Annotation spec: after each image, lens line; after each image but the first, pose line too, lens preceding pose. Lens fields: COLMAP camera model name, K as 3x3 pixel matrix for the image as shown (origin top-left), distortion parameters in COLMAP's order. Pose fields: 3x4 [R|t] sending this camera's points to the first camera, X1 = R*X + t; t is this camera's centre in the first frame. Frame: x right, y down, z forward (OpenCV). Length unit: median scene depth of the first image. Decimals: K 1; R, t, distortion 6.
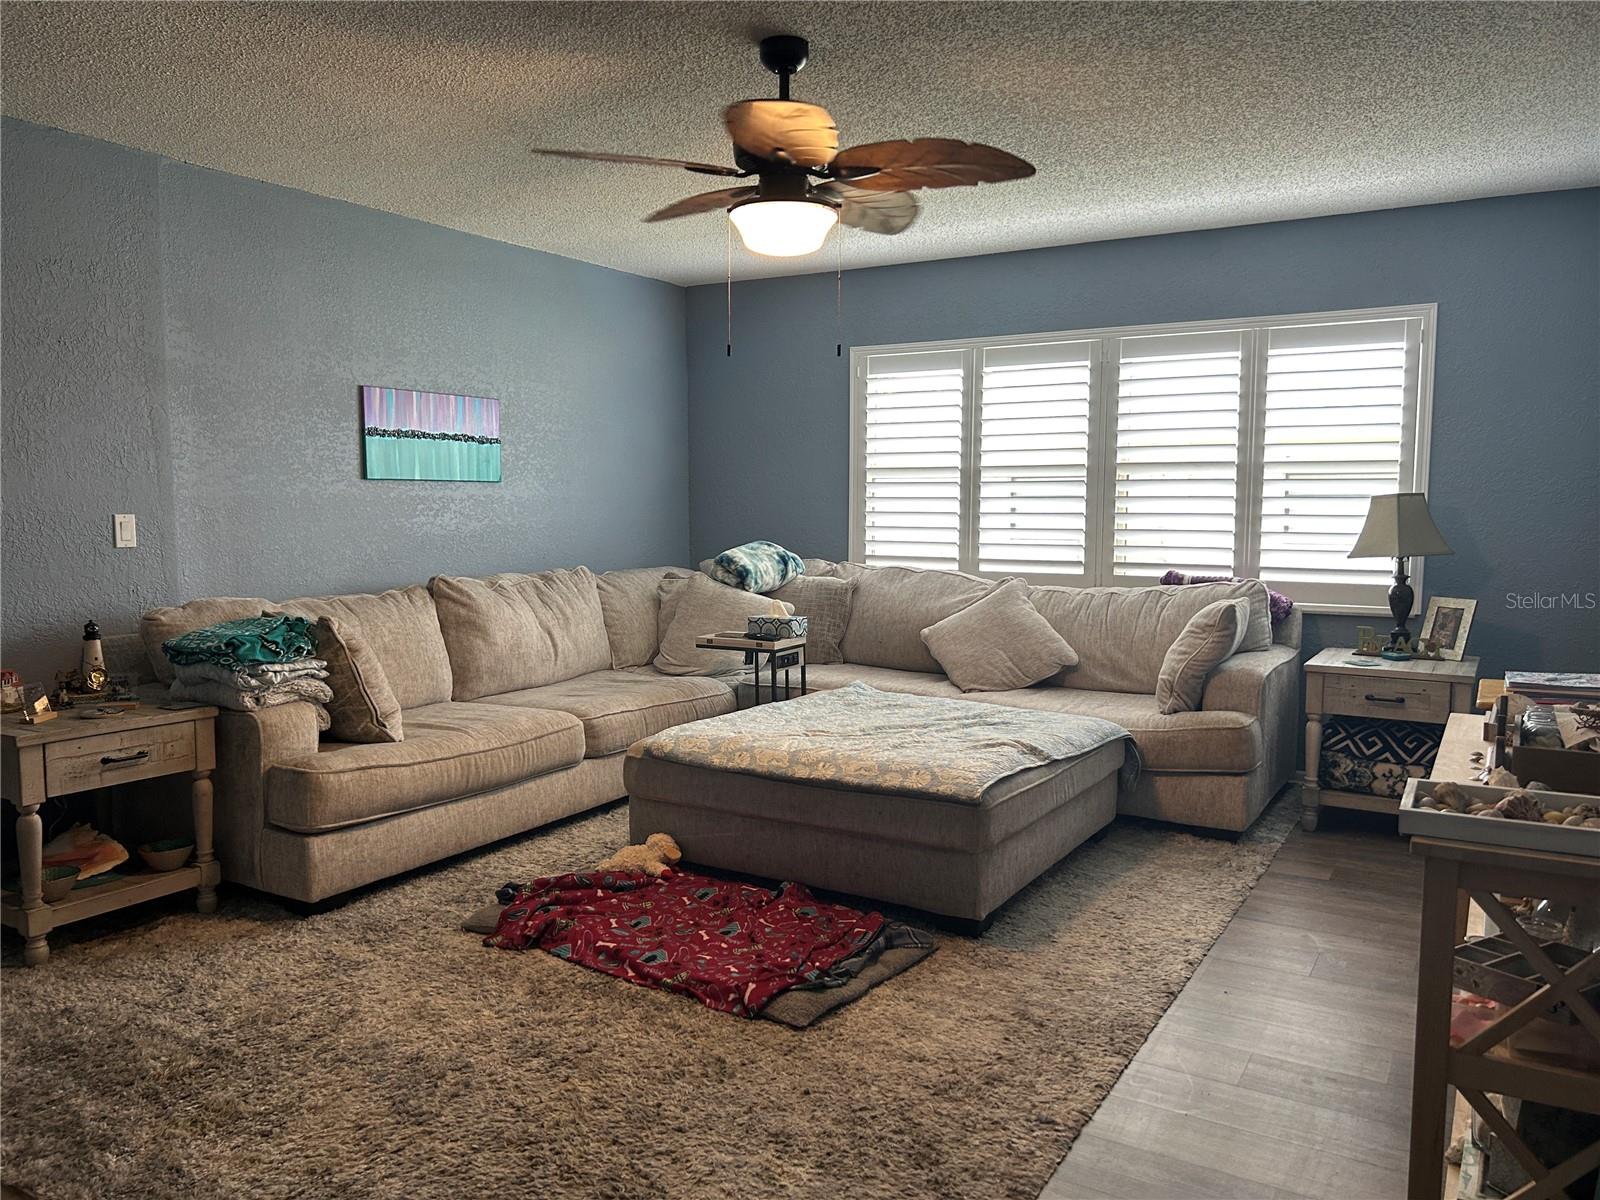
lens RADIAL K [[1193.5, 0, 808.7], [0, 1193.5, 608.2], [0, 0, 1]] dist [0.031473, -0.016137]
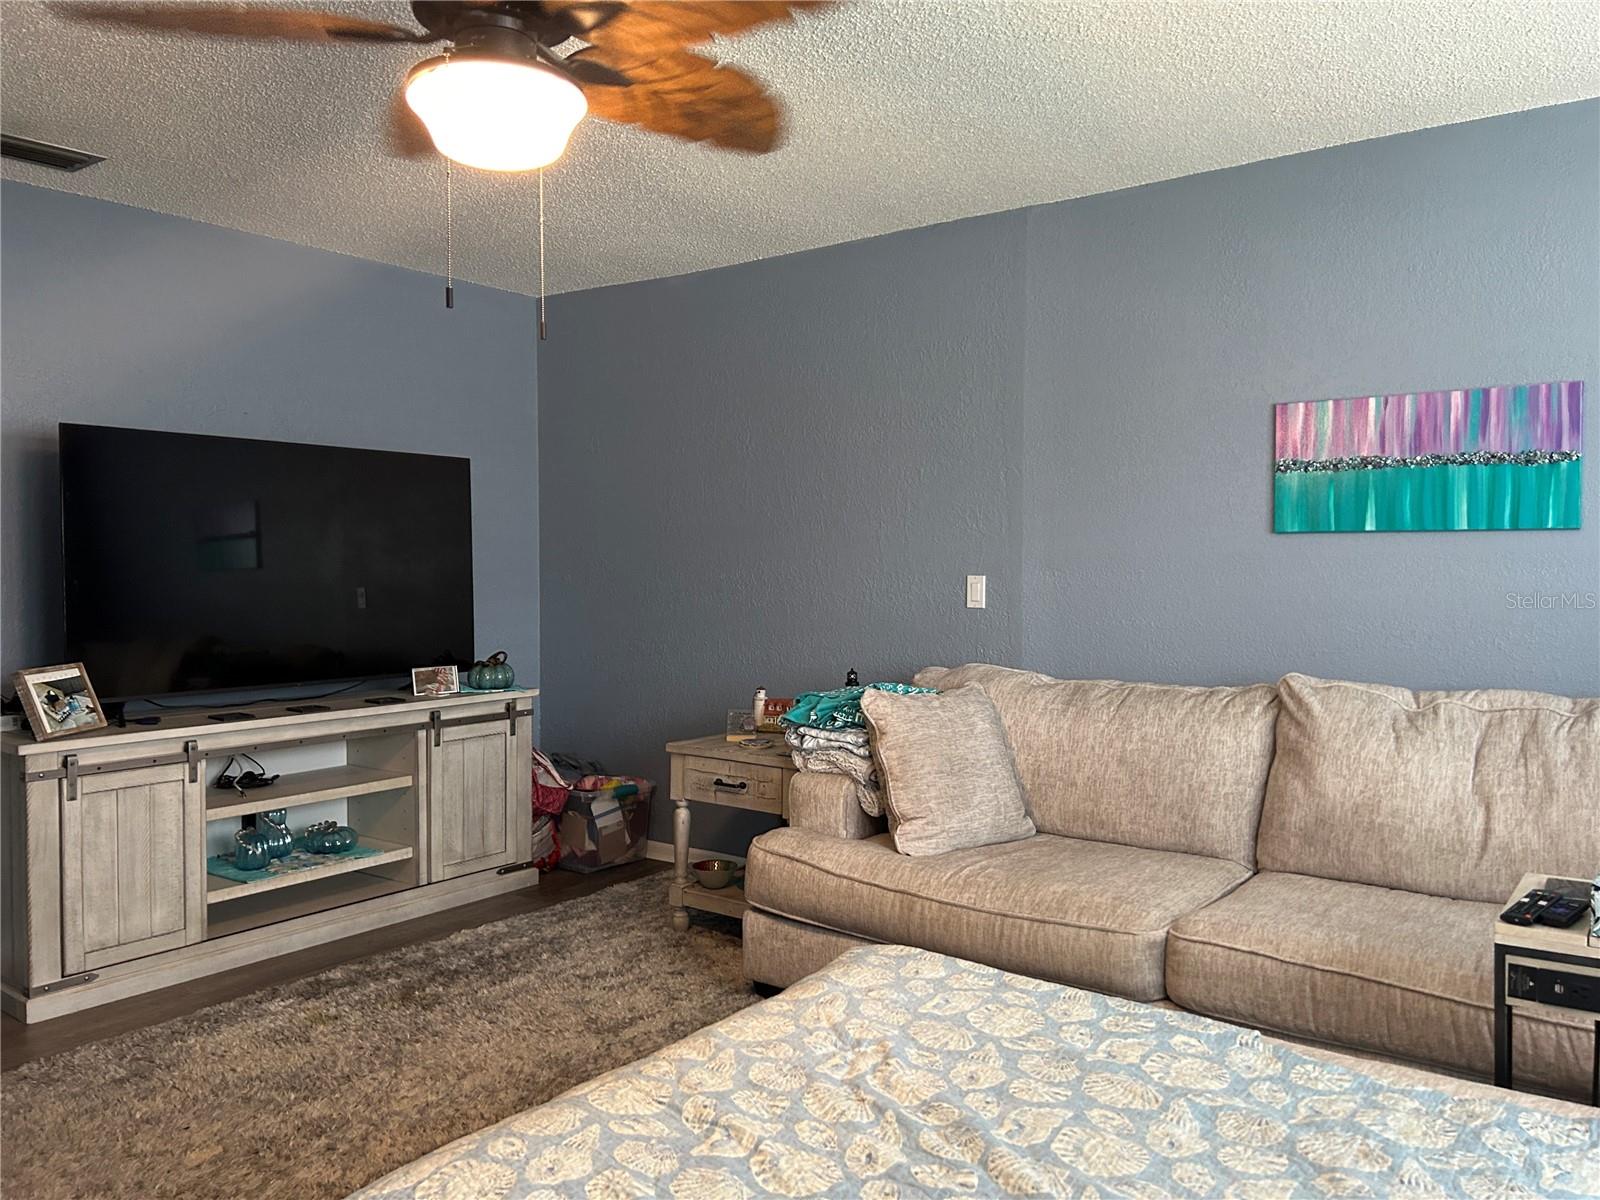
lens RADIAL K [[1193.5, 0, 812.0], [0, 1193.5, 585.0], [0, 0, 1]] dist [0.031473, -0.016137]
pose [[-0.099109, 0.011610, -0.995009, 0.485591], [-0.095935, 0.995163, 0.021167, -0.084377], [0.990441, 0.097554, -0.097516, 1.037674]]
